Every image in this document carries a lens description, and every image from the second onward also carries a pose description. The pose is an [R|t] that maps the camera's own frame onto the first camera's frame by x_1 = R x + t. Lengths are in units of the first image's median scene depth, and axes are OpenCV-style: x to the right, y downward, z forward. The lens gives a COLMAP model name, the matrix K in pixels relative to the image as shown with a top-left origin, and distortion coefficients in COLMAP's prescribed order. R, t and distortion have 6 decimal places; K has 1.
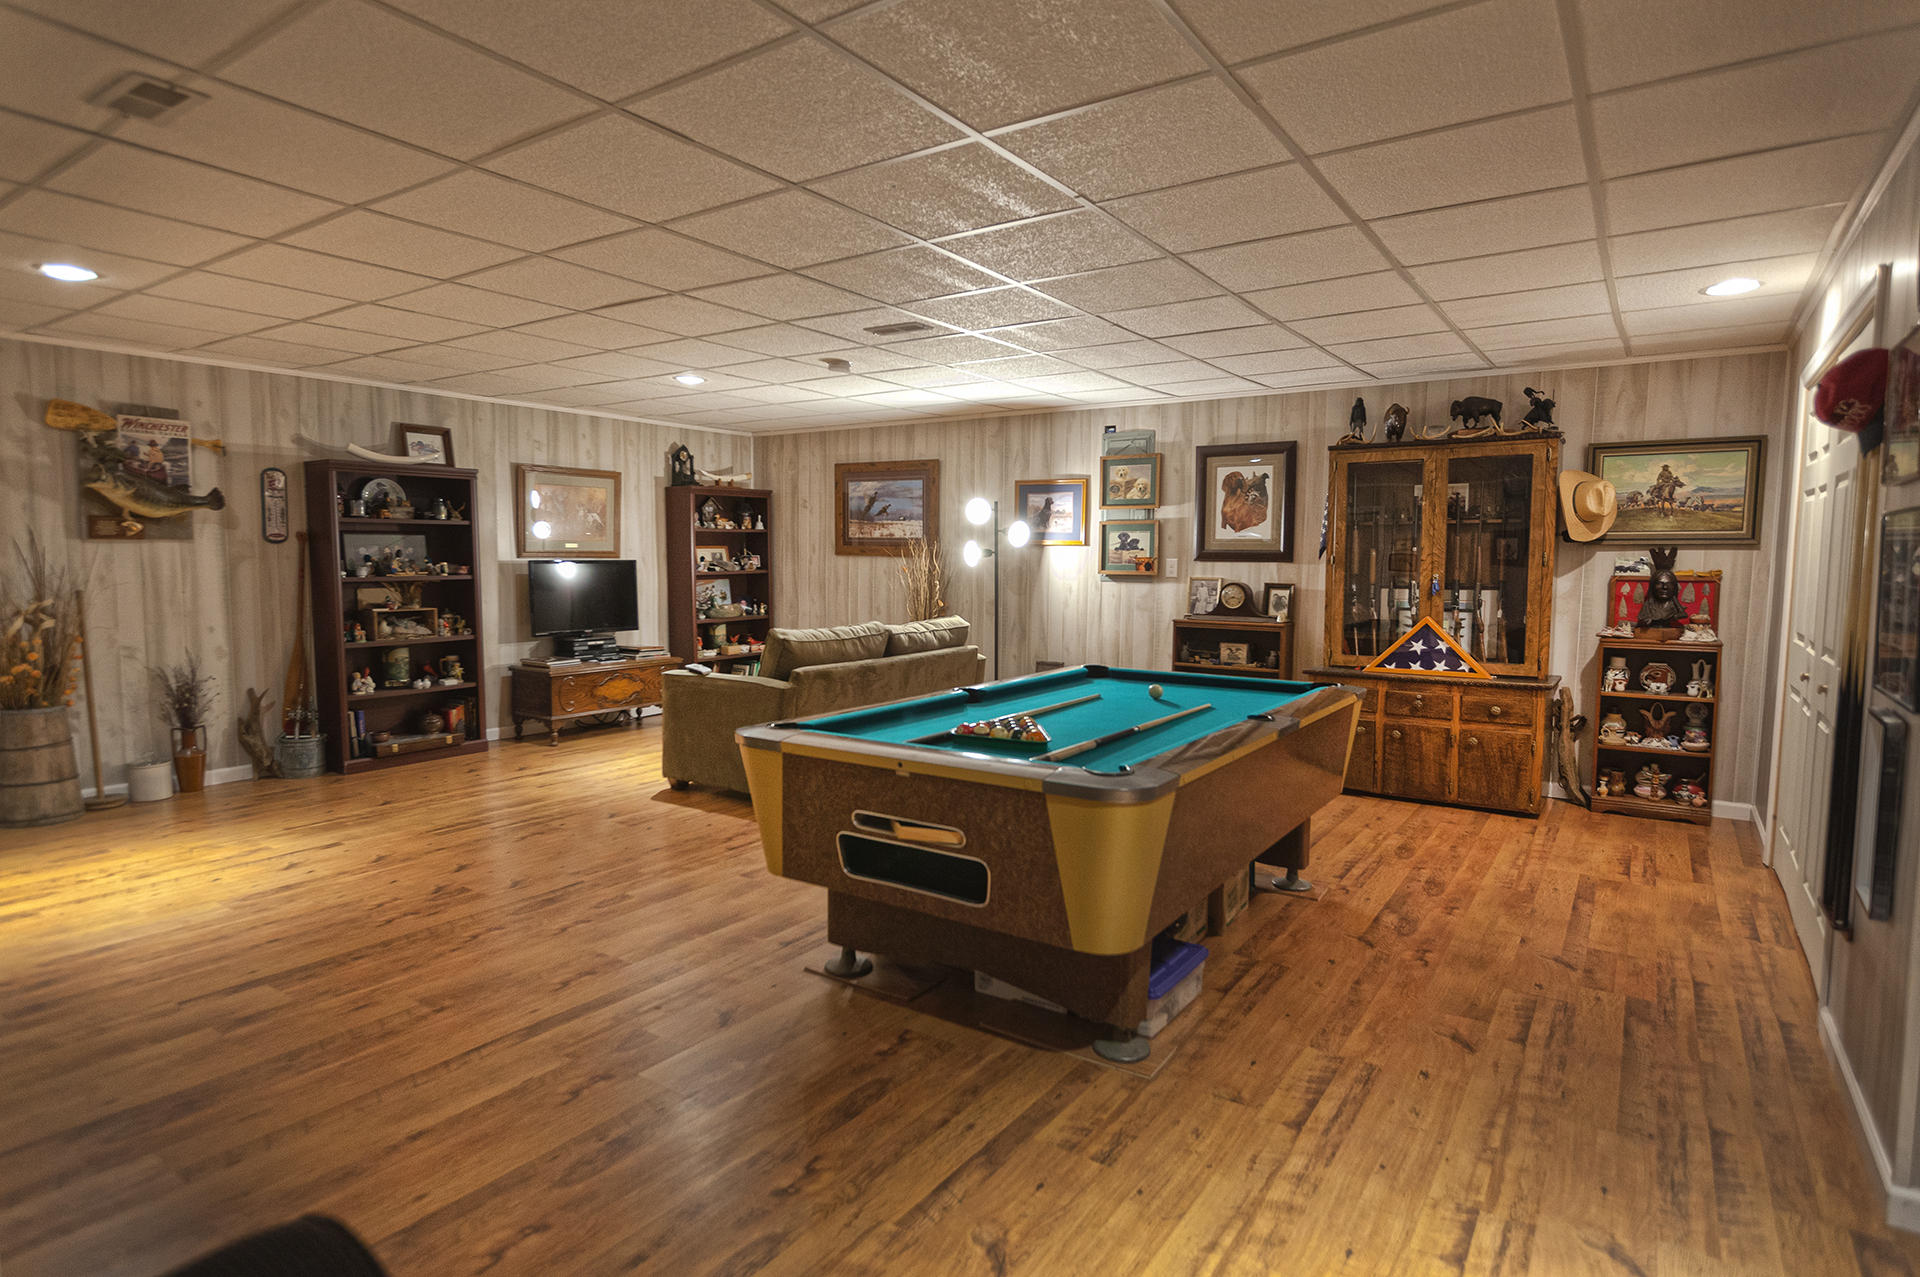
lens RADIAL K [[995.2, 0, 951.9], [0, 995.2, 637.1], [0, 0, 1]] dist [-0.000992, -0.000147]
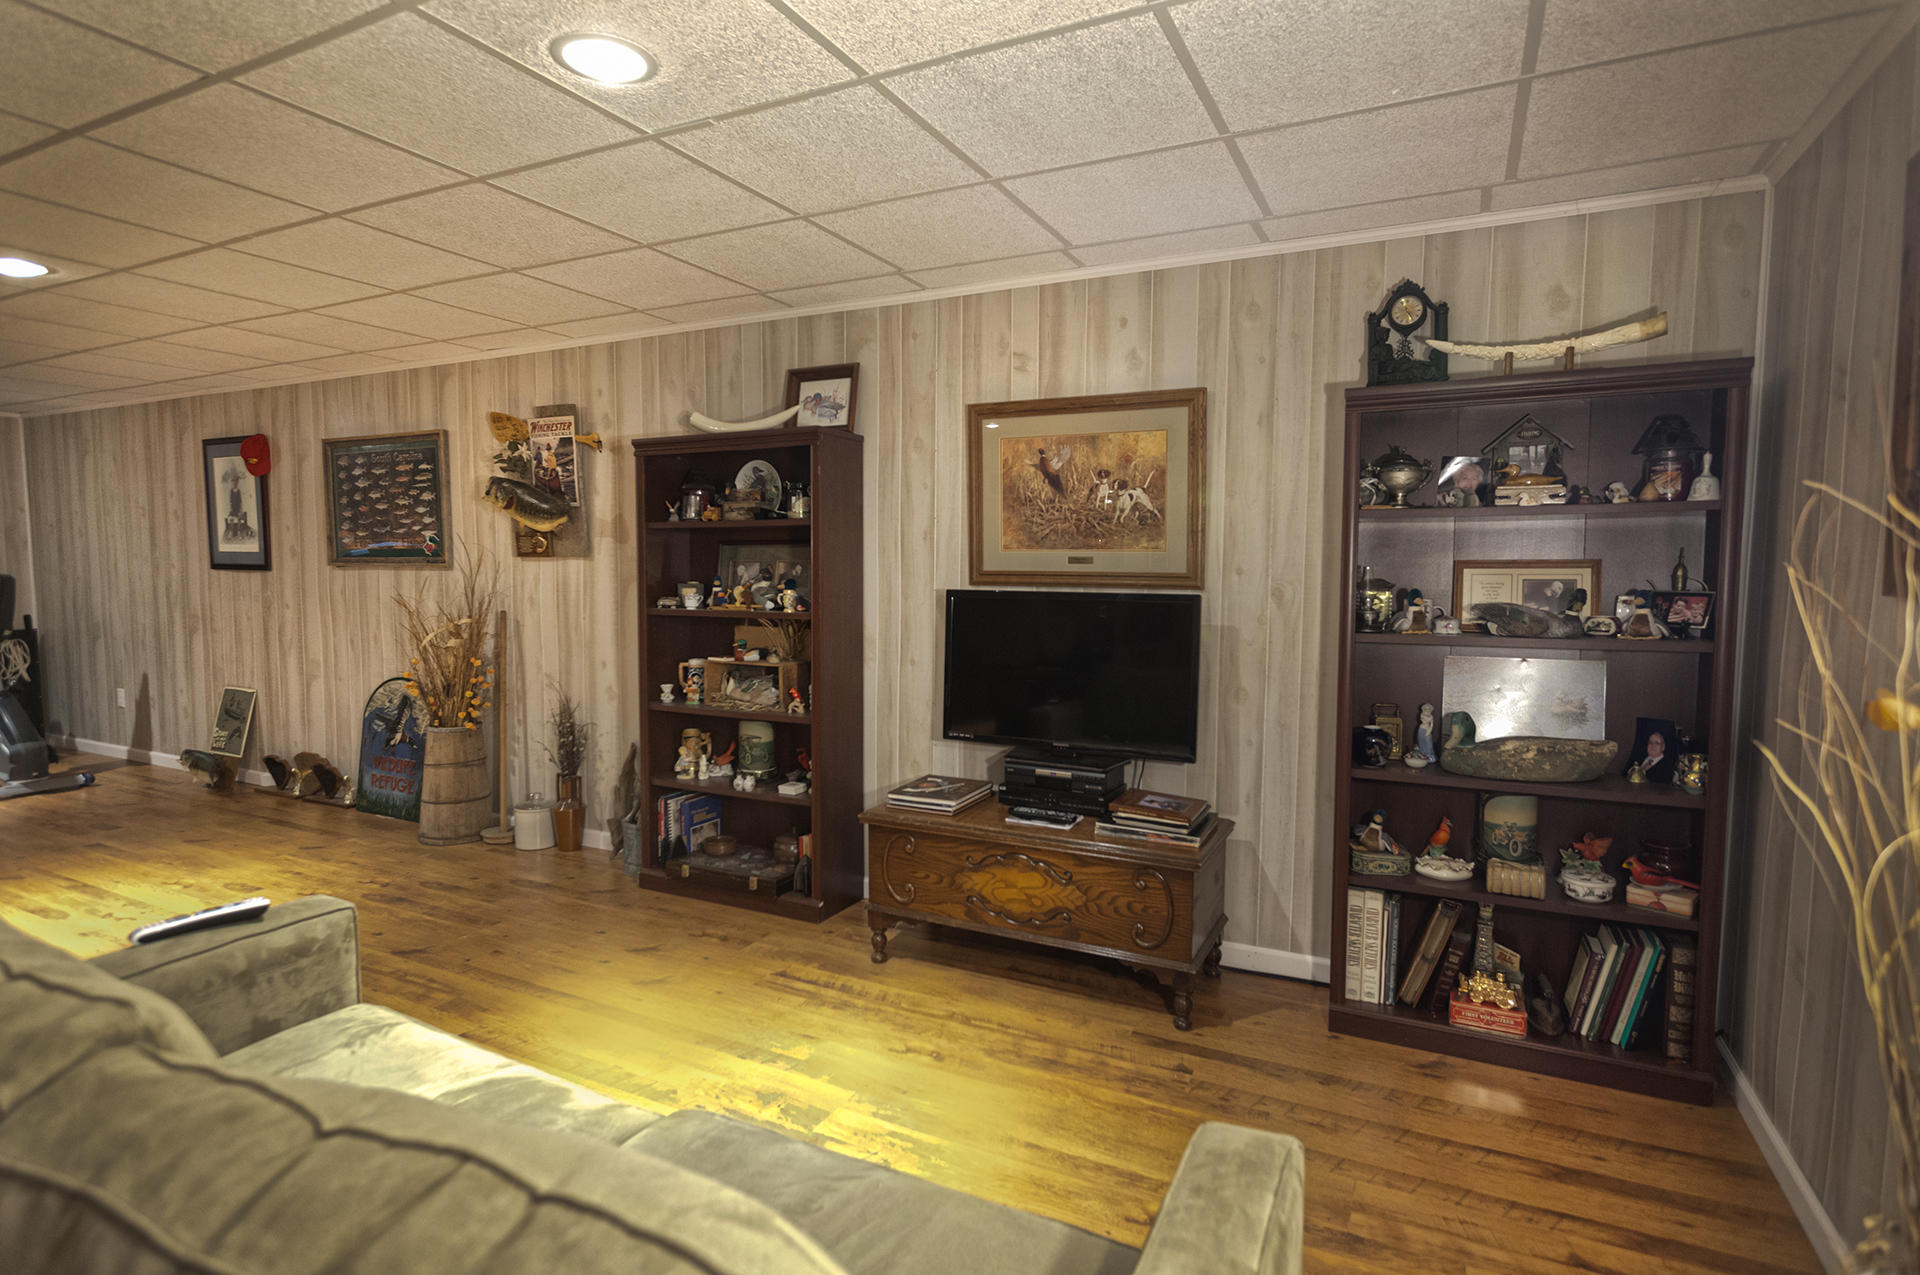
lens RADIAL K [[974.7, 0, 957.5], [0, 974.7, 639.9], [0, 0, 1]] dist [-0.000223, -0.000006]
pose [[0.128760, 0.068473, -0.989309, 0.080318], [-0.090755, 0.994240, 0.057003, -0.083327], [0.987514, 0.082446, 0.134232, 0.971171]]
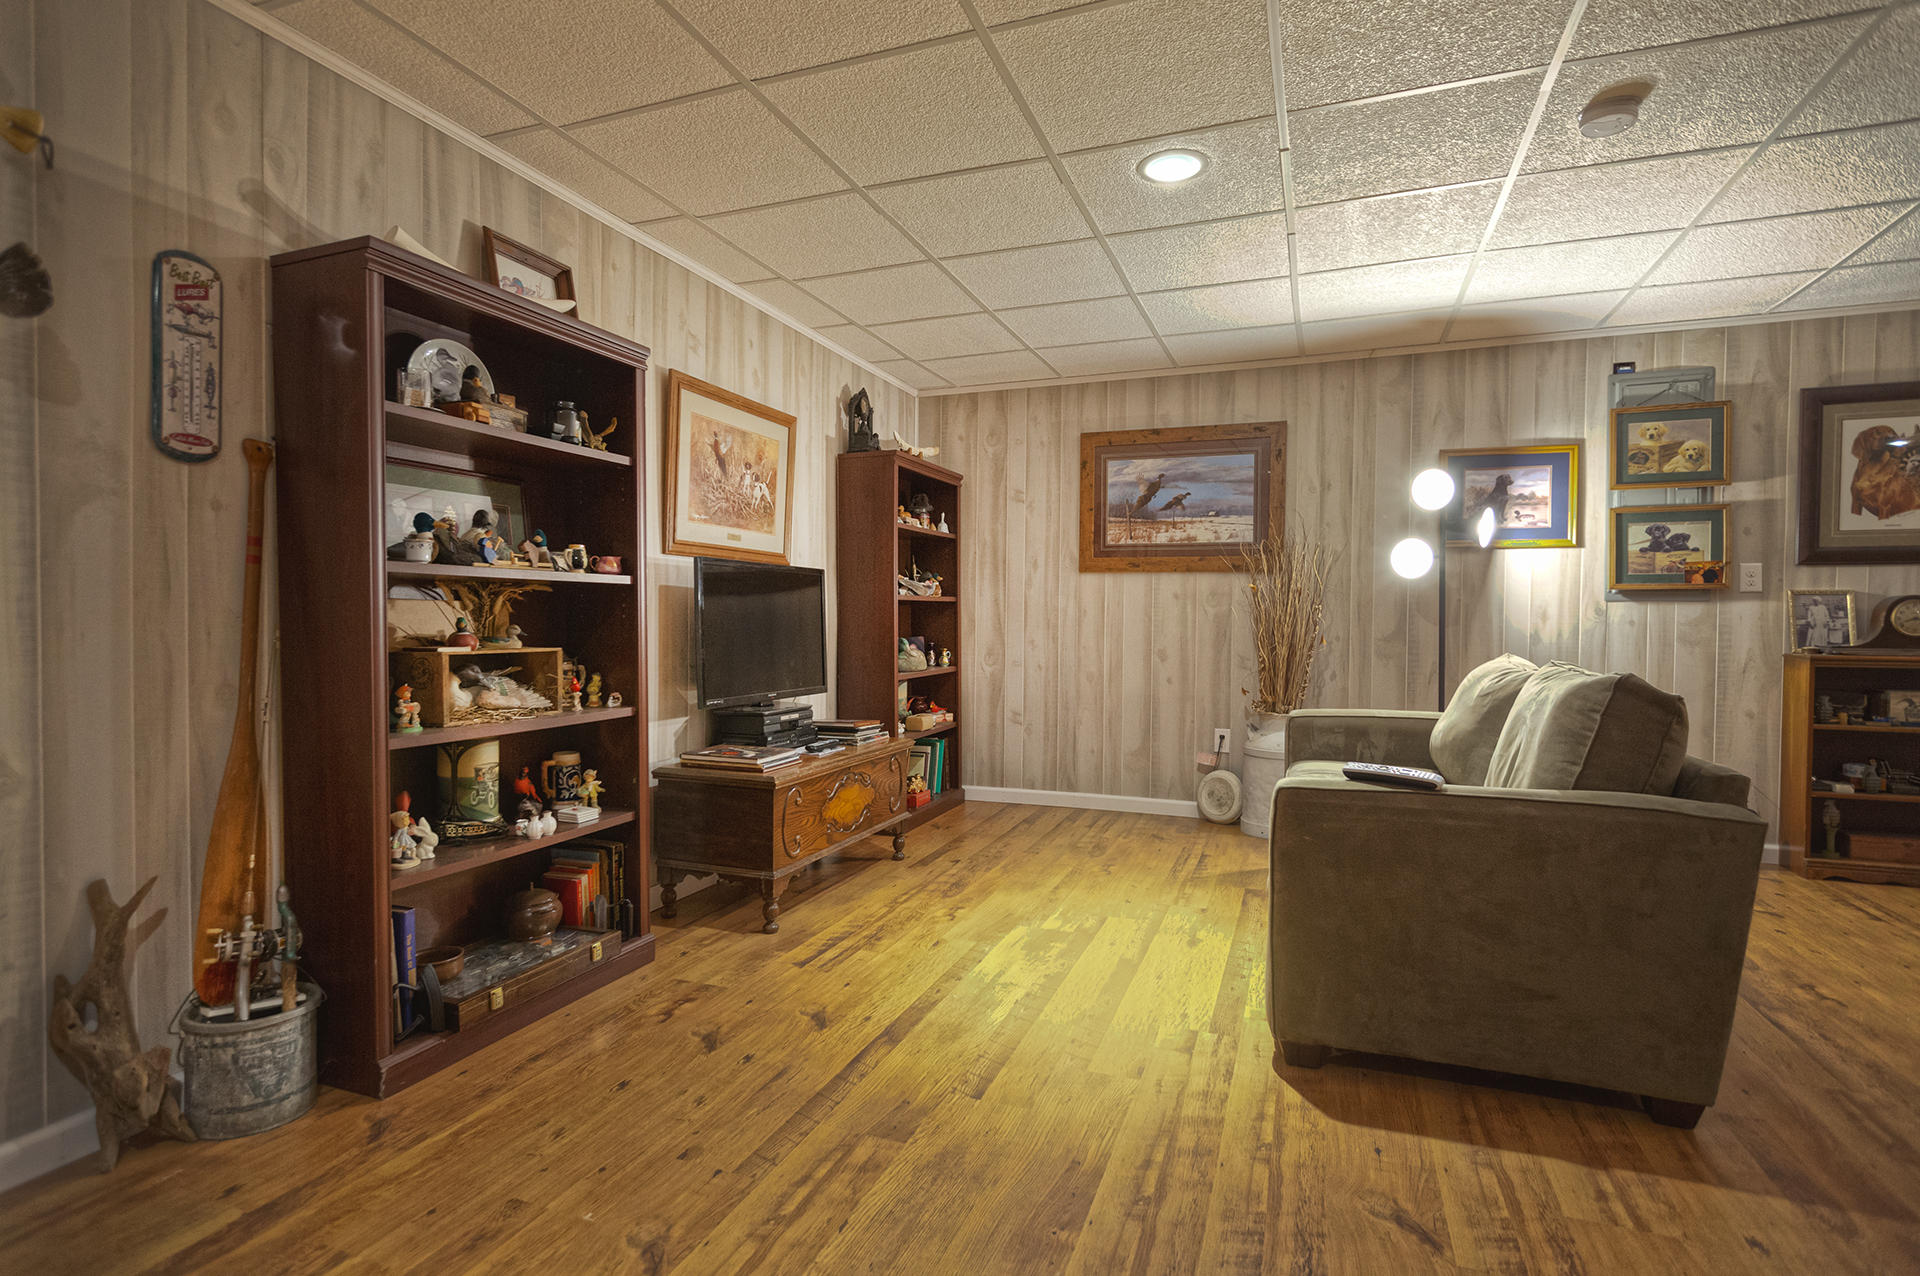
lens RADIAL K [[936.3, 0, 955.3], [0, 936.3, 640.5], [0, 0, 1]] dist [-0.005667, -0.000872]
pose [[0.974410, -0.007752, 0.224642, -0.418369], [0.021870, 0.997933, -0.060429, -0.003403], [-0.223710, 0.063796, 0.972566, 0.530322]]
